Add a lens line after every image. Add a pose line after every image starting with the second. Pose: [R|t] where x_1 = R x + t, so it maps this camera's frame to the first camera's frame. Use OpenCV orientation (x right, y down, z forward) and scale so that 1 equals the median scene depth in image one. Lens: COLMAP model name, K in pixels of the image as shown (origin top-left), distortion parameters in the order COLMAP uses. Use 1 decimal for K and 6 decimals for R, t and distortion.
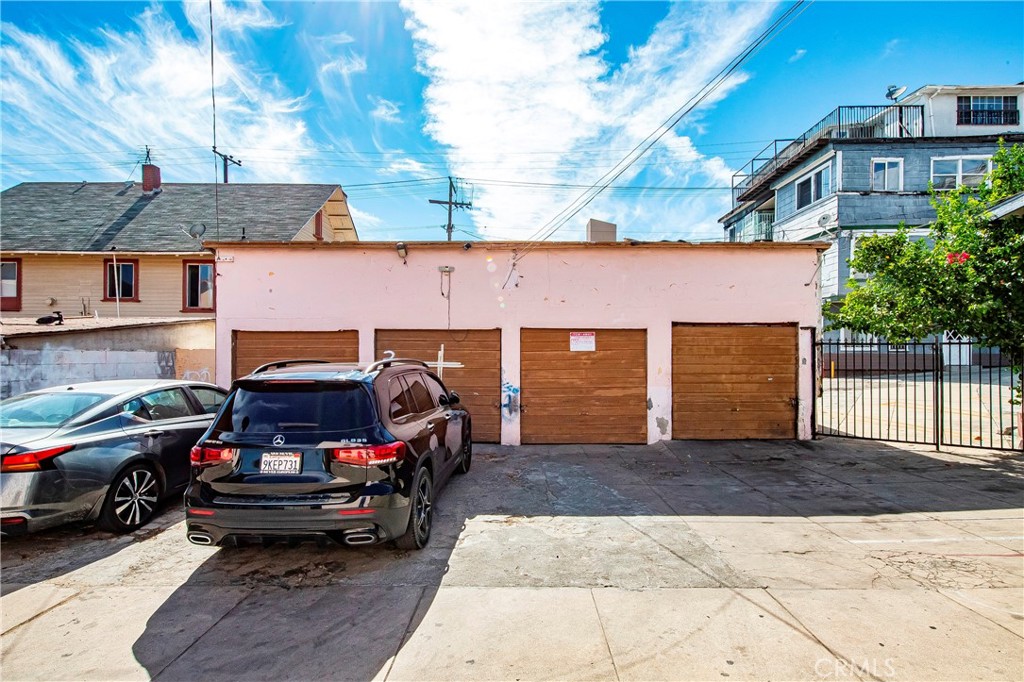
lens RADIAL K [[503.1, 0, 517.5], [0, 503.1, 360.9], [0, 0, 1]] dist [-0.001028, -0.002120]
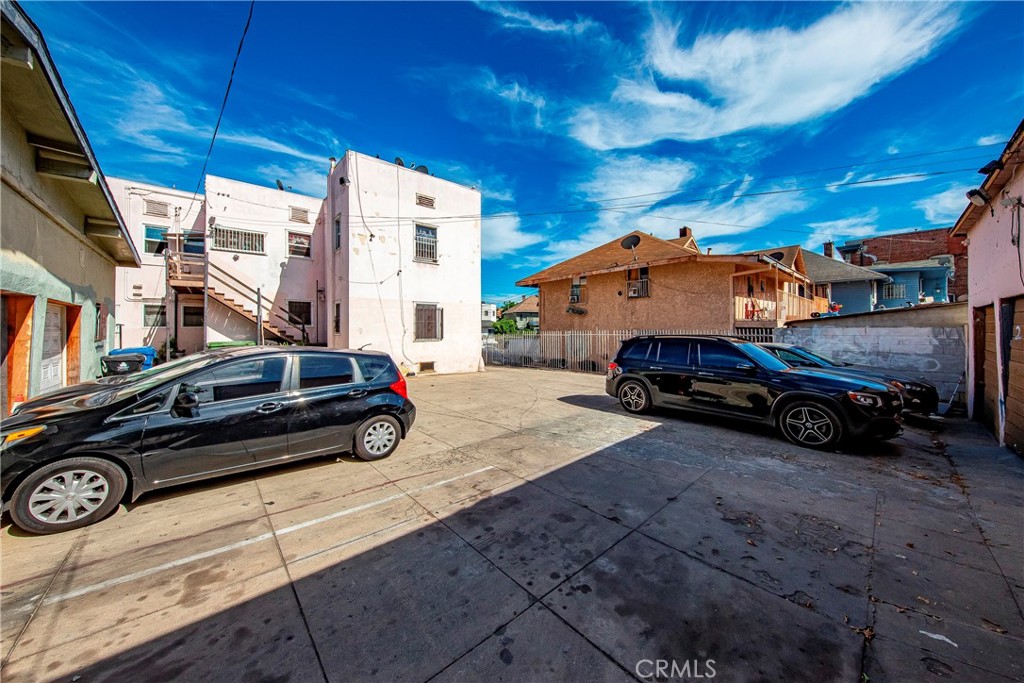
lens RADIAL K [[331.6, 0, 507.9], [0, 331.6, 327.9], [0, 0, 1]] dist [-0.007079, -0.000931]
pose [[-0.742123, 0.000567, -0.670263, 0.971219], [0.008496, 0.999927, -0.008561, -0.025714], [0.670210, -0.012048, -0.742074, 1.331081]]
